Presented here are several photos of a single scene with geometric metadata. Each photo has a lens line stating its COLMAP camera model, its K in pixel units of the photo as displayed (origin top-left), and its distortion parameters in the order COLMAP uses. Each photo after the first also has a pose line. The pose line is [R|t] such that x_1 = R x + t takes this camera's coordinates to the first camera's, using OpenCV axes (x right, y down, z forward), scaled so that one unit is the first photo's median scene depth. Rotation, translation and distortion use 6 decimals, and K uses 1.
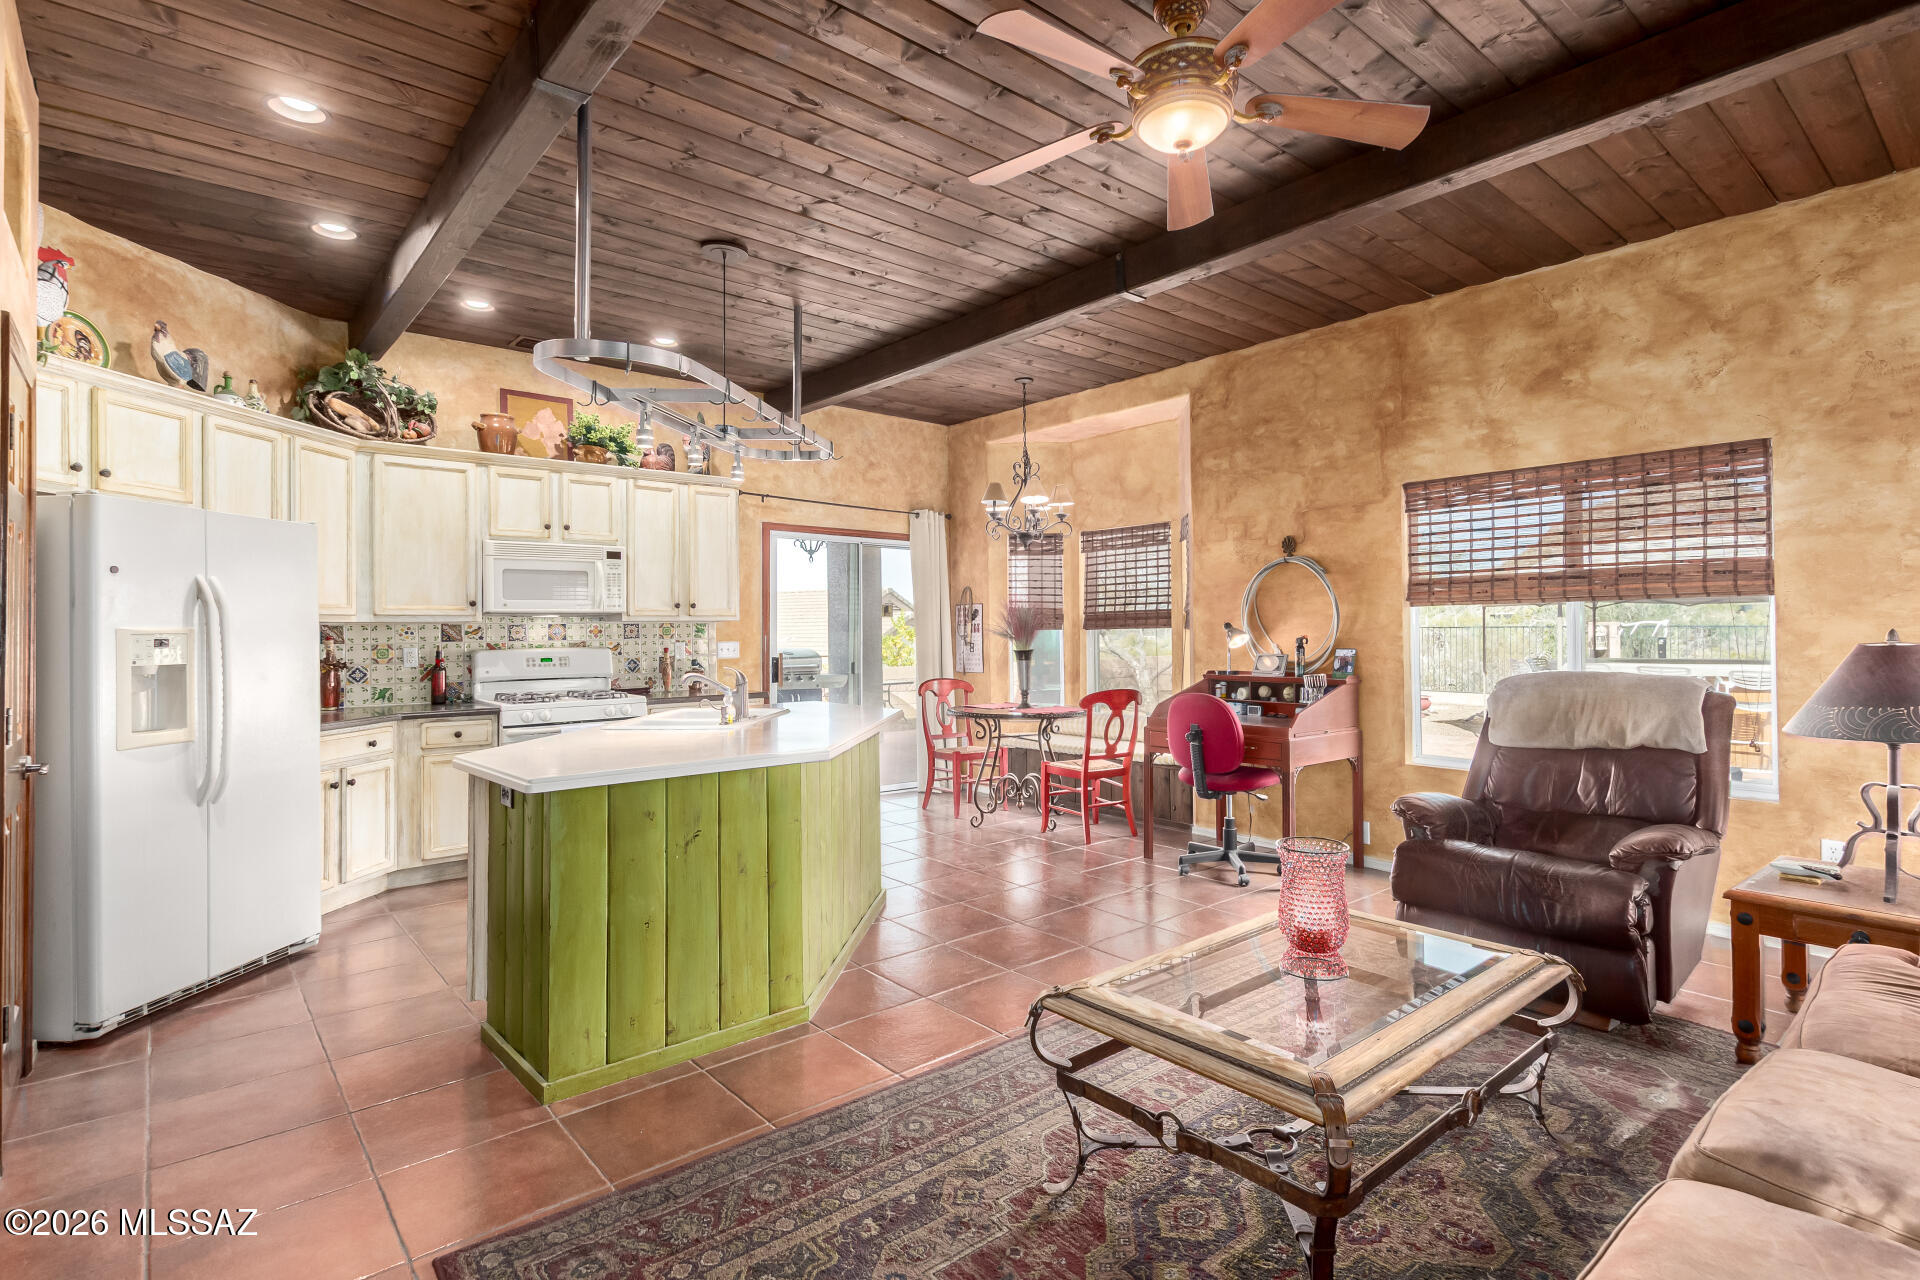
lens RADIAL K [[946.7, 0, 1013.9], [0, 946.7, 619.9], [0, 0, 1]] dist [0.016848, 0.000172]
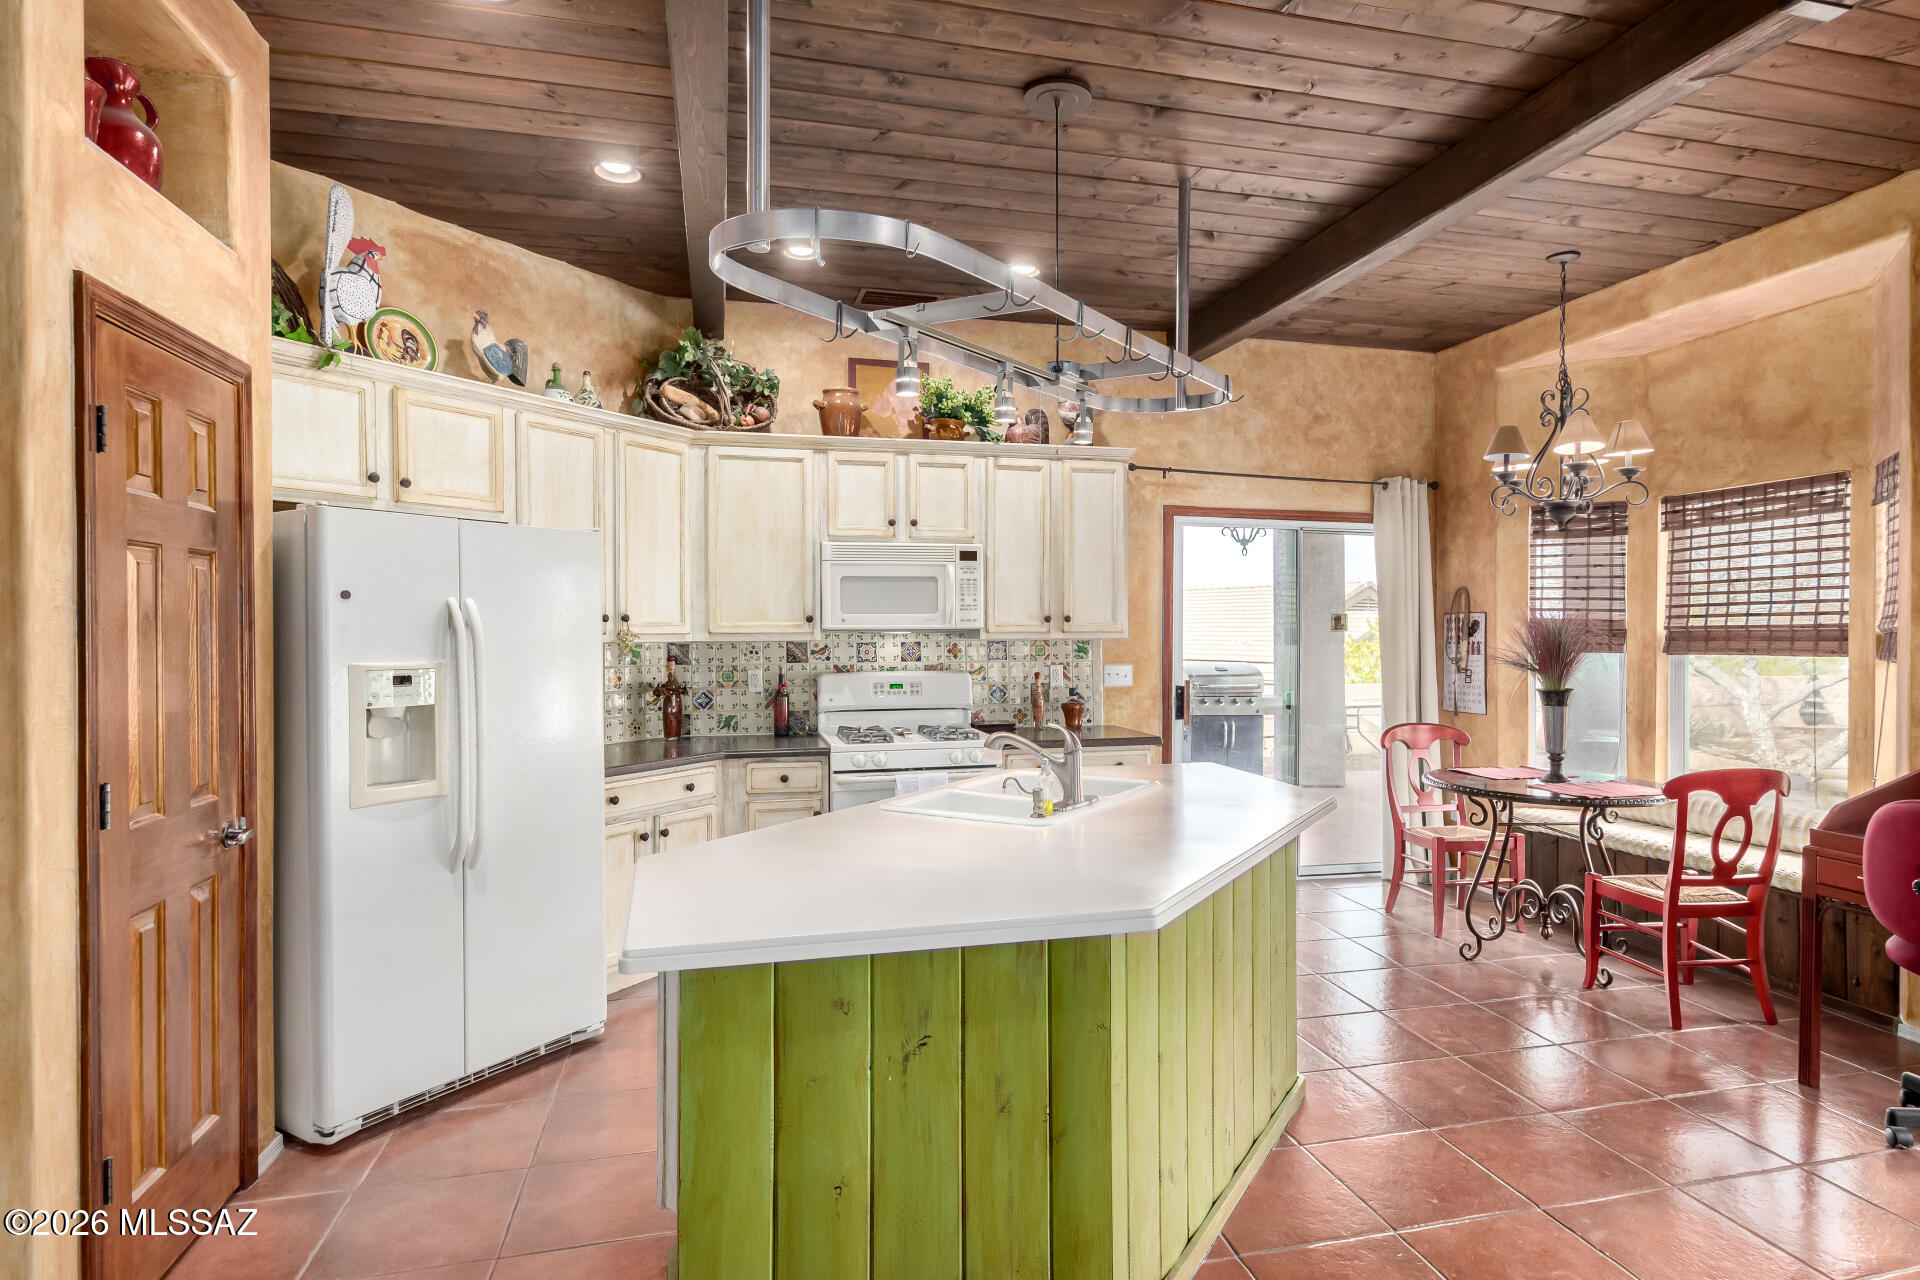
lens RADIAL K [[1051.0, 0, 1007.3], [0, 1051.0, 641.1], [0, 0, 1]] dist [0.009120, 0.001413]
pose [[0.893075, 0.012520, -0.449734, -0.000523], [-0.001495, 0.999690, 0.024860, -0.020144], [0.449906, -0.021529, 0.892817, 0.245217]]
